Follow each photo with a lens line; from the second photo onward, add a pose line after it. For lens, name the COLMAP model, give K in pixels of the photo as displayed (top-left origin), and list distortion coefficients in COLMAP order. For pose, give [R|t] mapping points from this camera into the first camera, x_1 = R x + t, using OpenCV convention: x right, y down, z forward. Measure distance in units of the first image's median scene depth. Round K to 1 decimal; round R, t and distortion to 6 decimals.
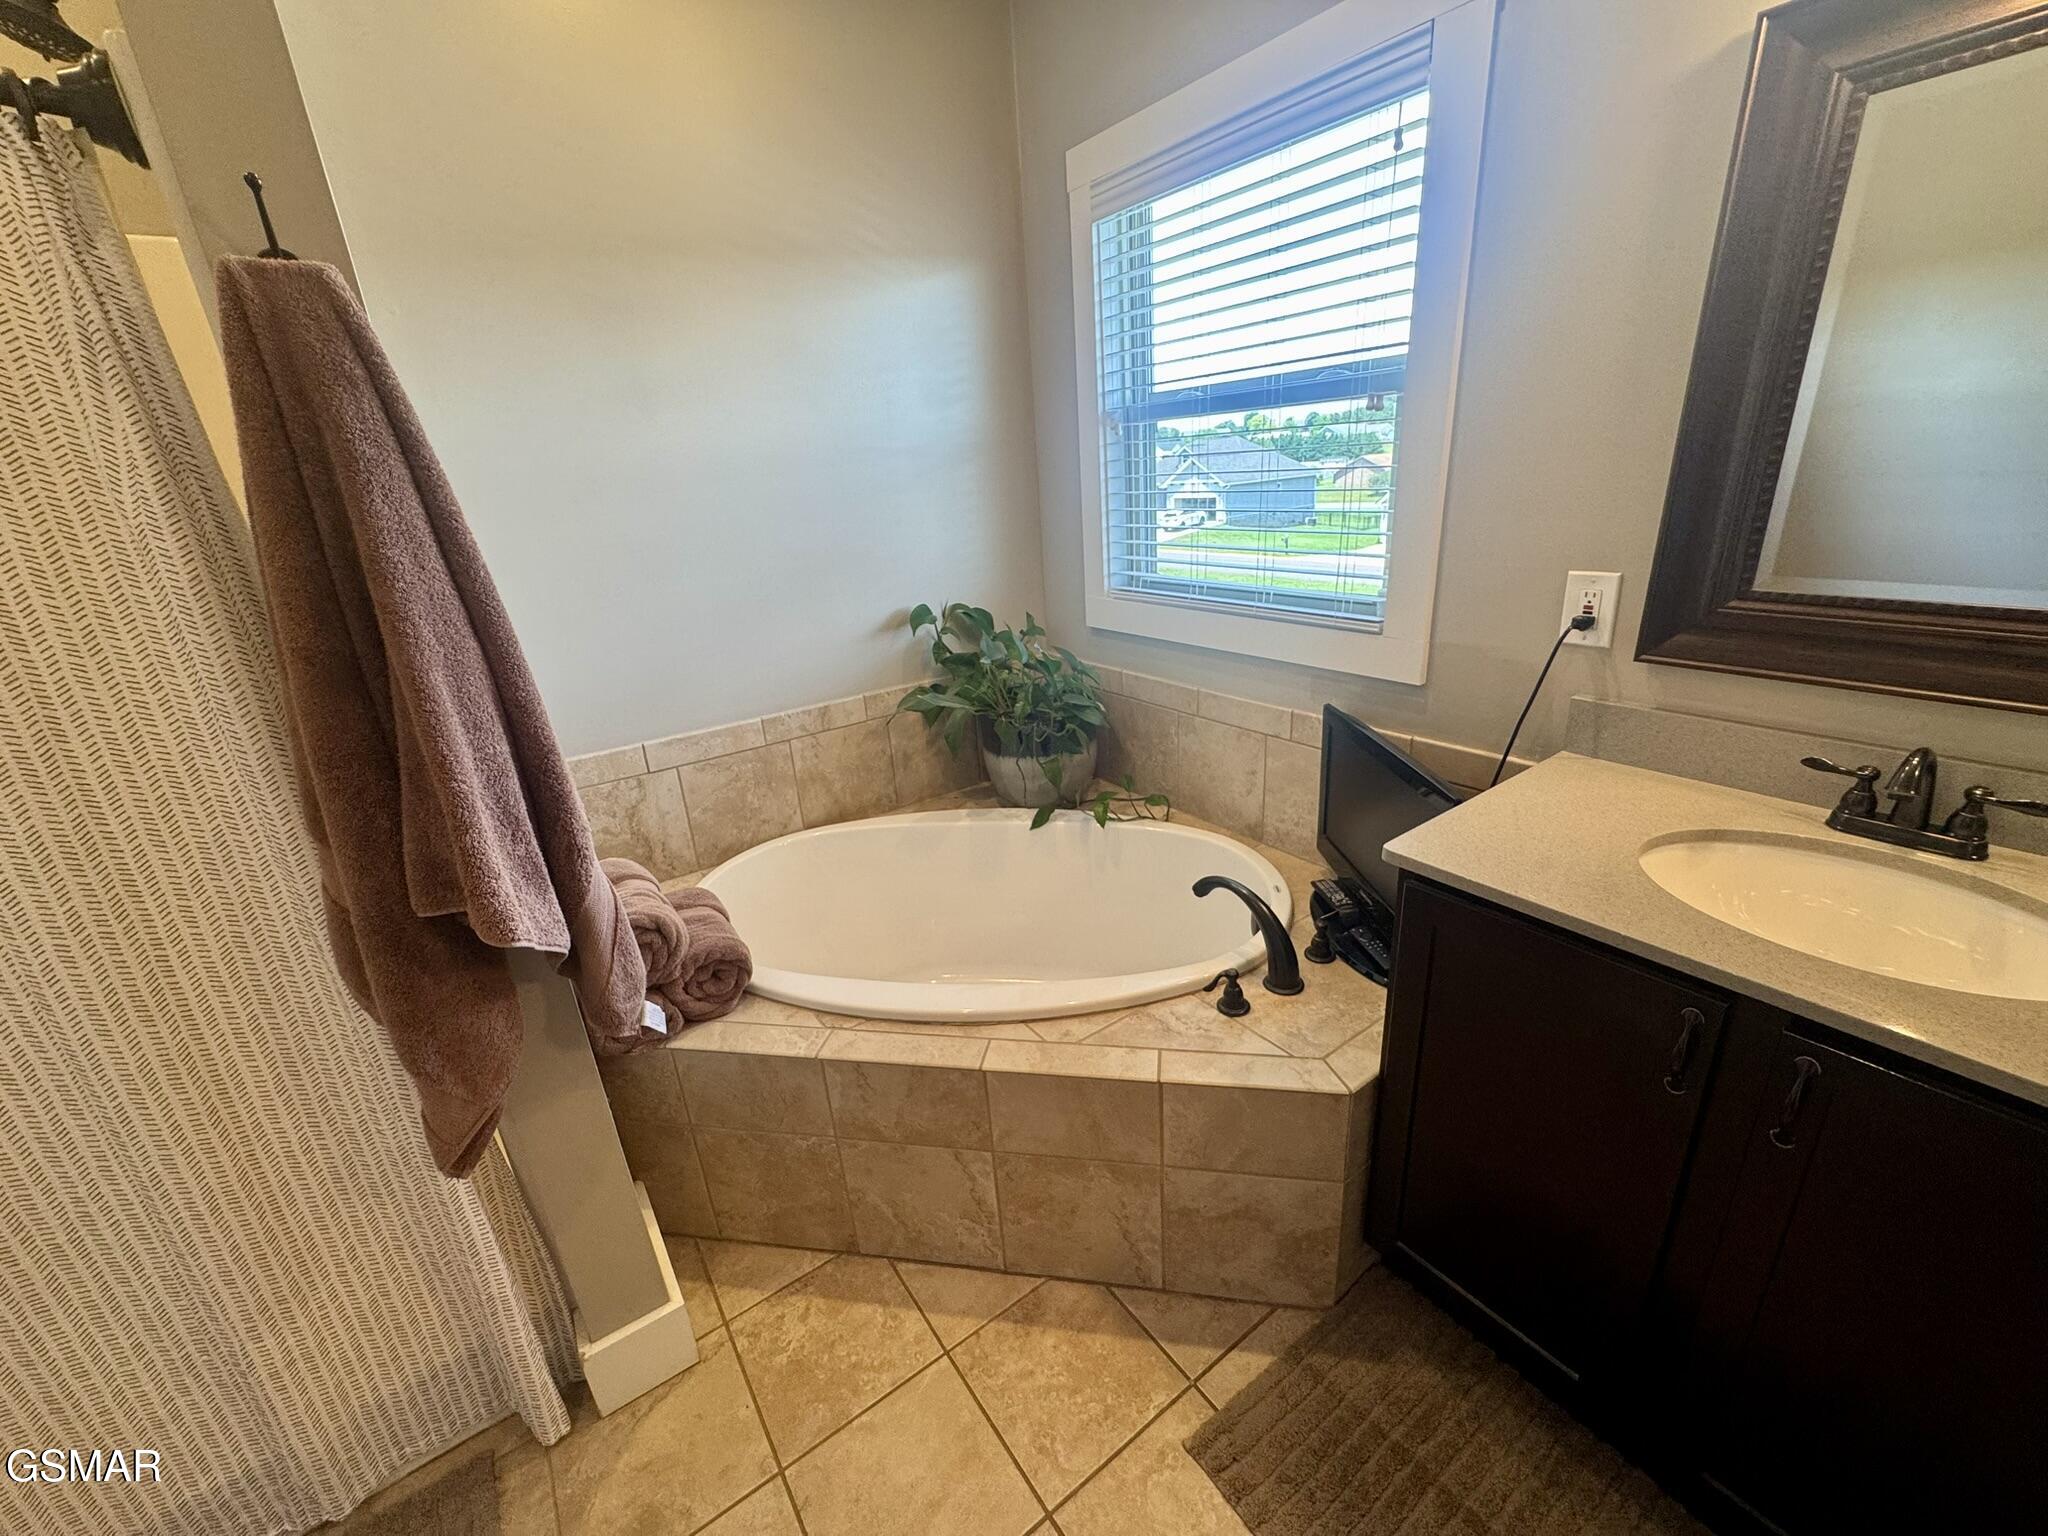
lens RADIAL K [[823.7, 0, 1022.2], [0, 823.7, 765.1], [0, 0, 1]] dist [-0.007901, 0.001208]
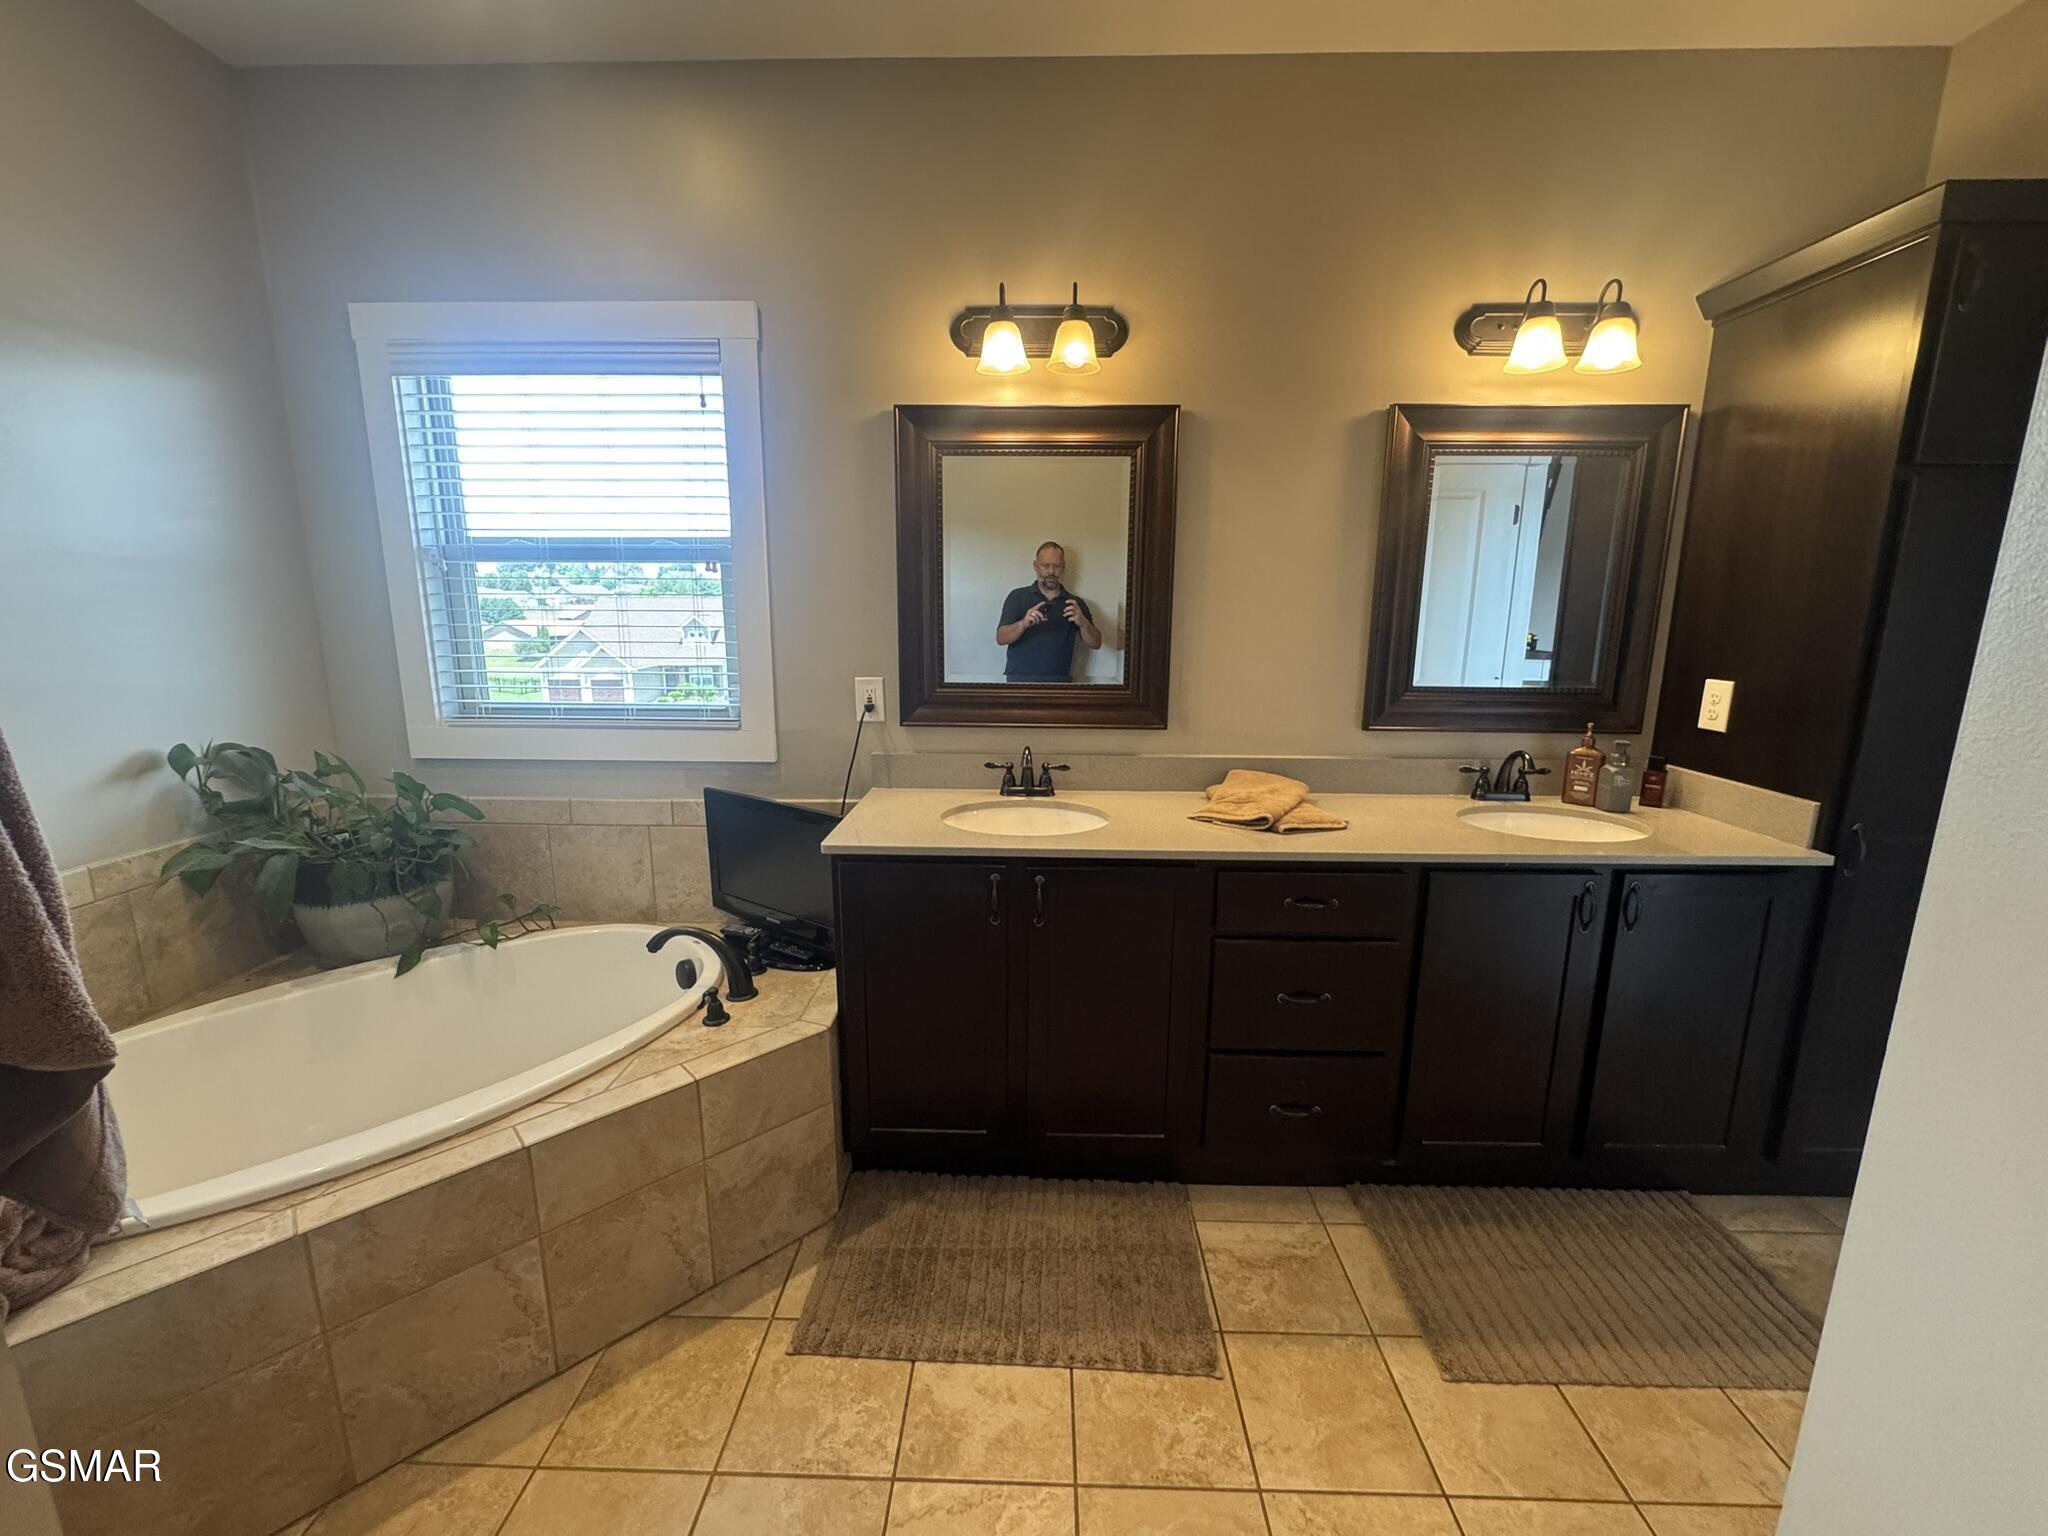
lens RADIAL K [[823.7, 0, 1027.4], [0, 823.7, 770.9], [0, 0, 1]] dist [-0.007901, 0.001208]
pose [[0.588570, -0.087741, 0.803671, -0.433795], [0.235924, 0.969463, -0.066938, 0.125251], [-0.773256, 0.229003, 0.591297, -0.181289]]
